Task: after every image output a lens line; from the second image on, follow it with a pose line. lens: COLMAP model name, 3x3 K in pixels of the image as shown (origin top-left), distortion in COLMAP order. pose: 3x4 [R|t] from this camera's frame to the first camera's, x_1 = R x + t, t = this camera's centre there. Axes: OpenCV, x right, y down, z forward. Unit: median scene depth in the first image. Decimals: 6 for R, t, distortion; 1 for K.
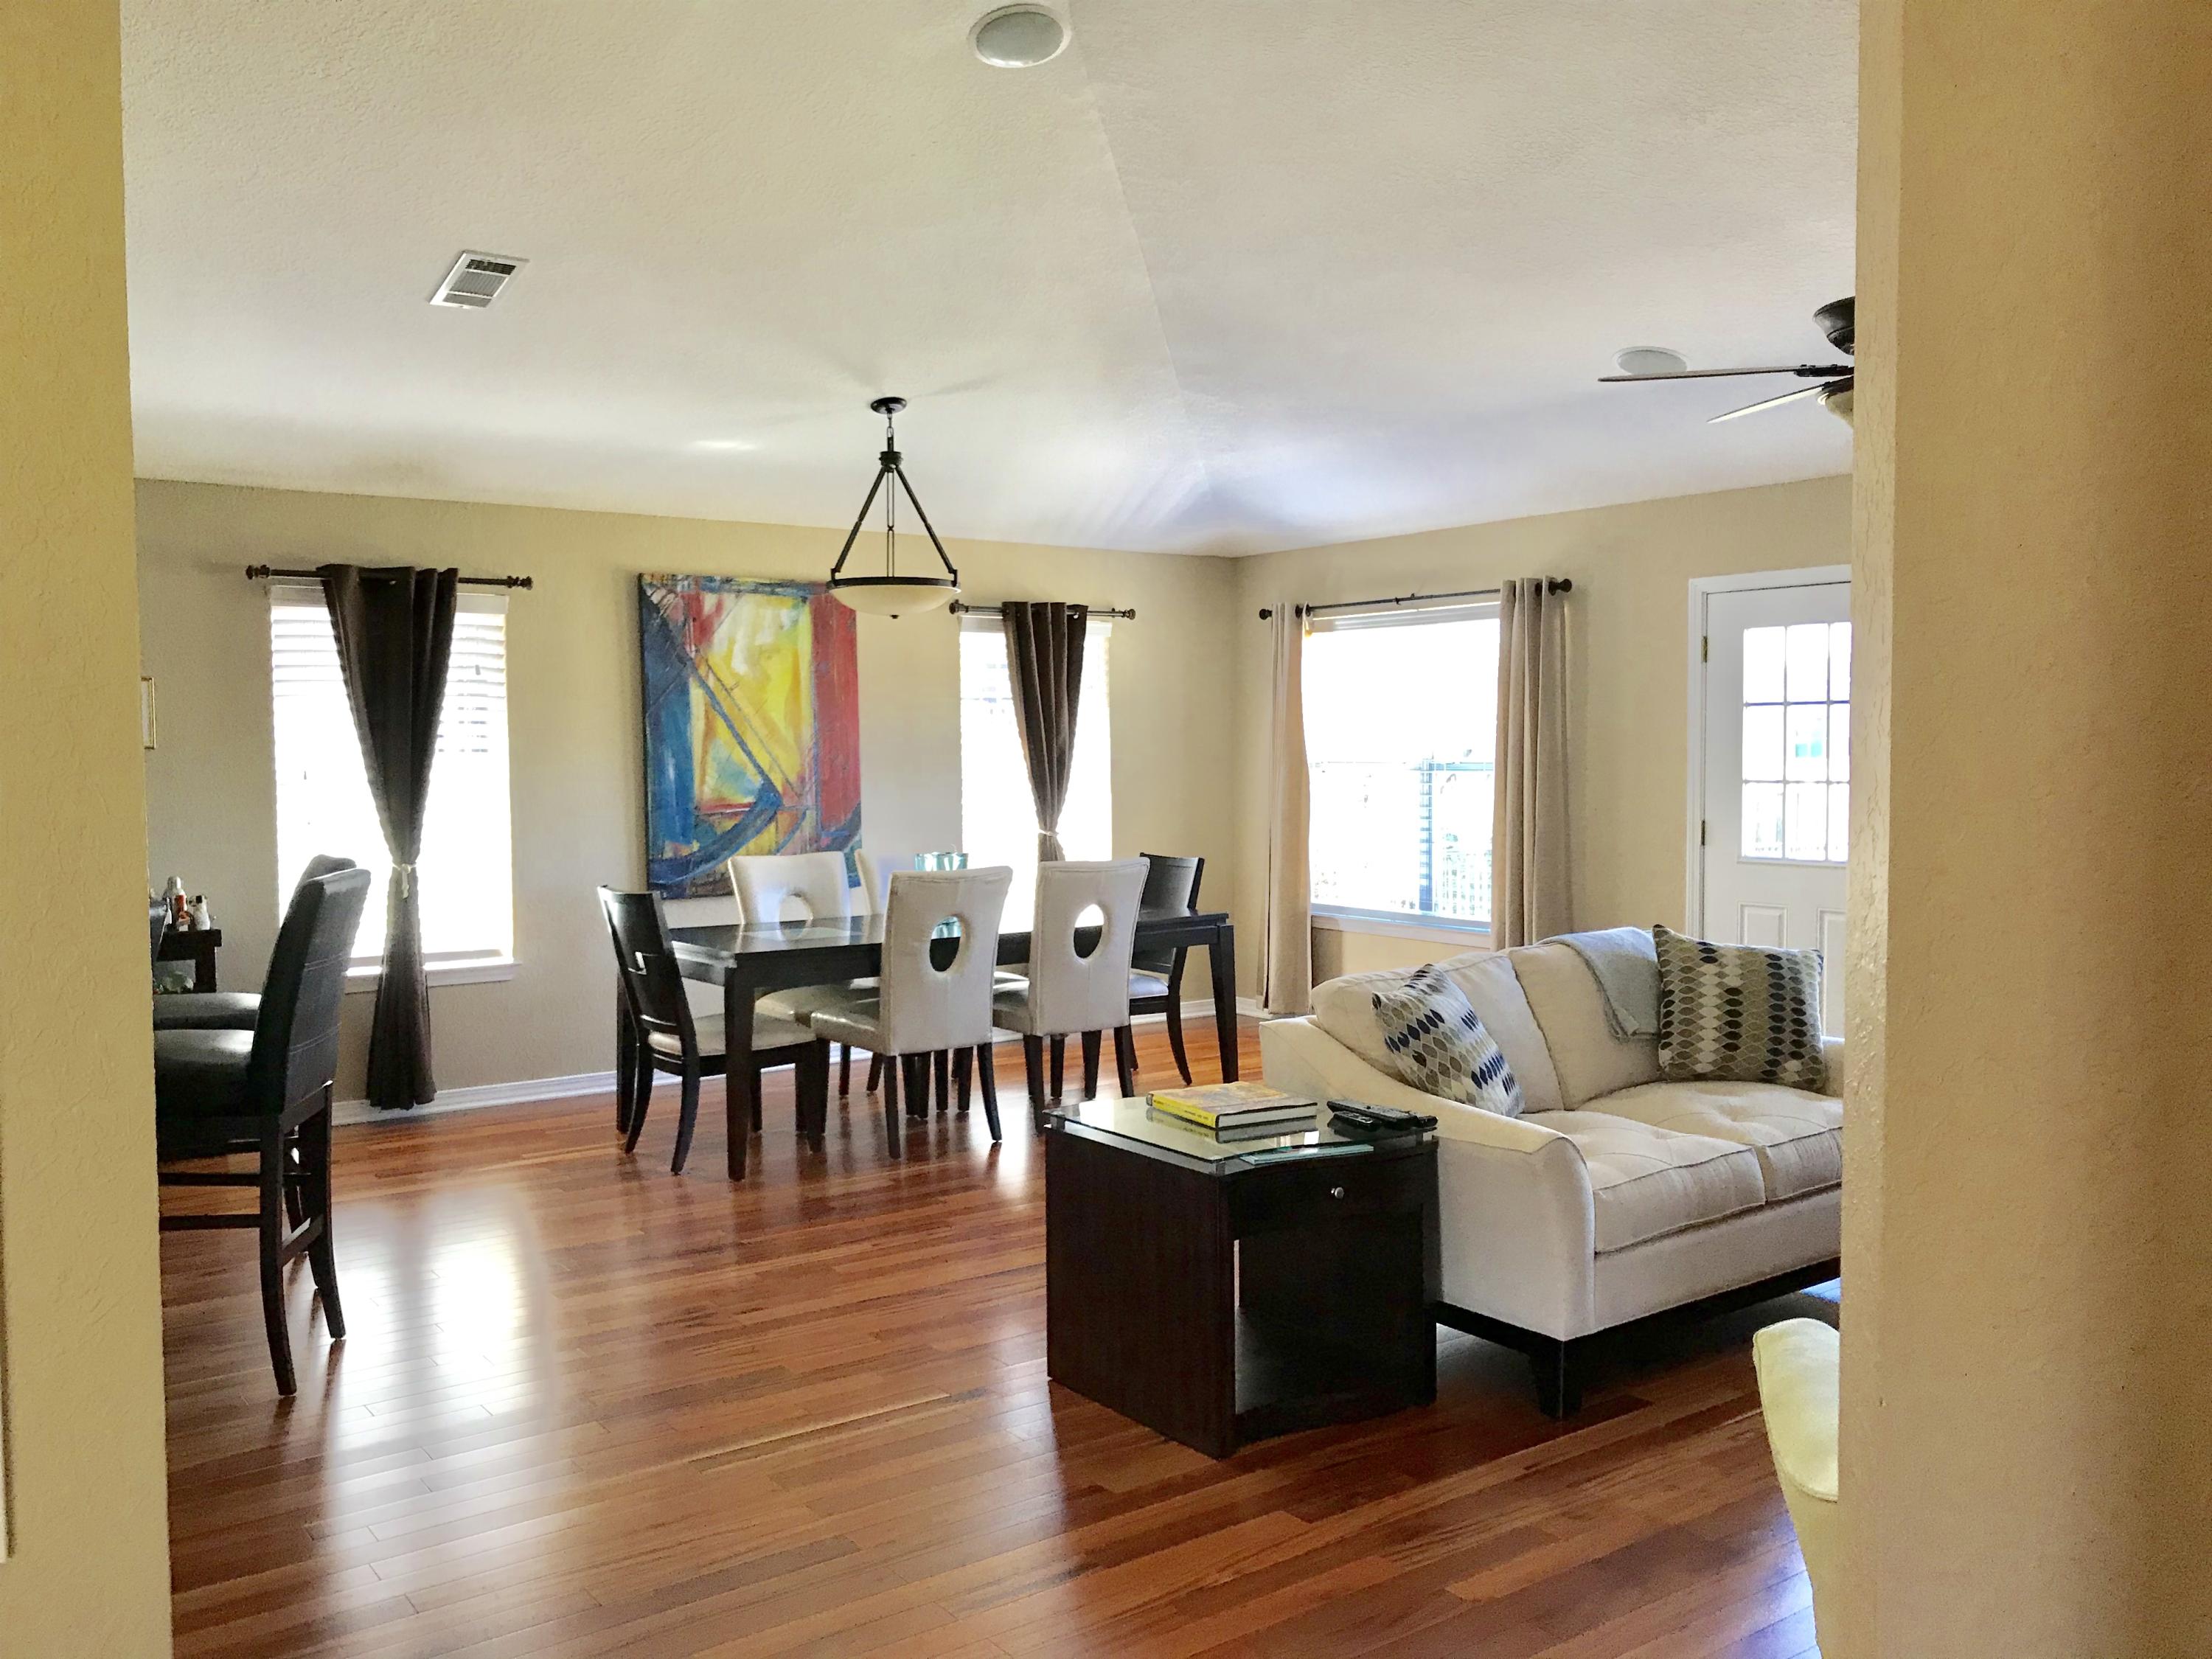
lens RADIAL K [[1801.6, 0, 1106.0], [0, 1801.6, 829.5], [0, 0, 1]] dist [0.167783, -0.264182]
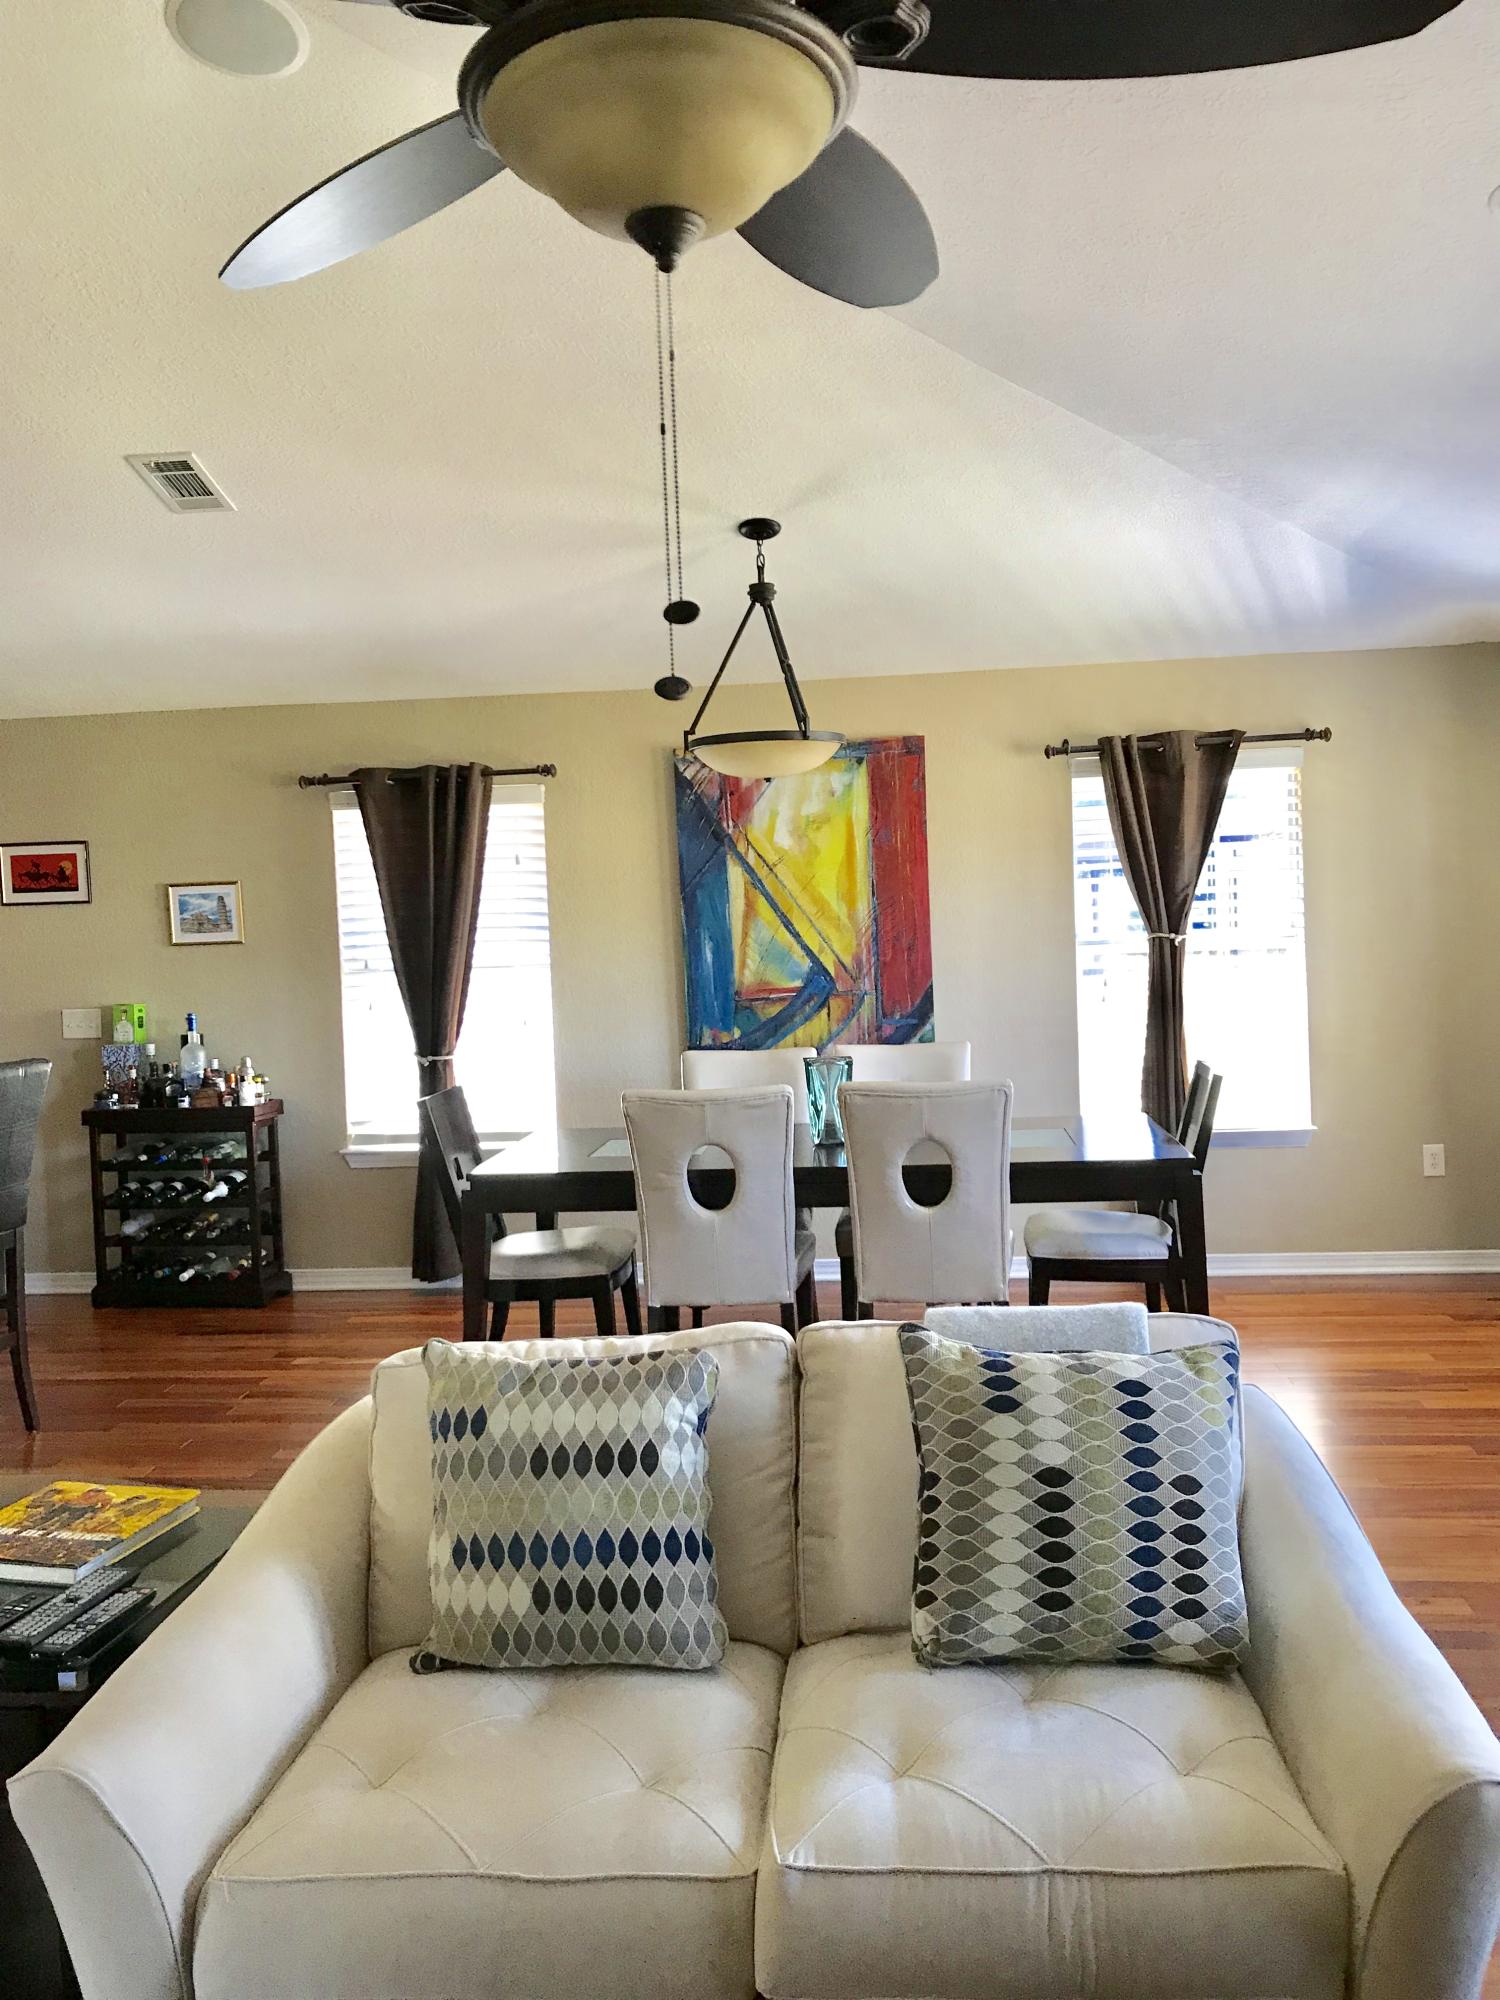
lens RADIAL K [[1628.9, 0, 783.8], [0, 1628.9, 1006.7], [0, 0, 1]] dist [0.167783, -0.264182]
pose [[0.765352, 0.020017, -0.643301, 0.337438], [-0.001729, 0.999577, 0.029046, -0.029525], [0.643610, -0.021118, 0.765062, 0.366492]]
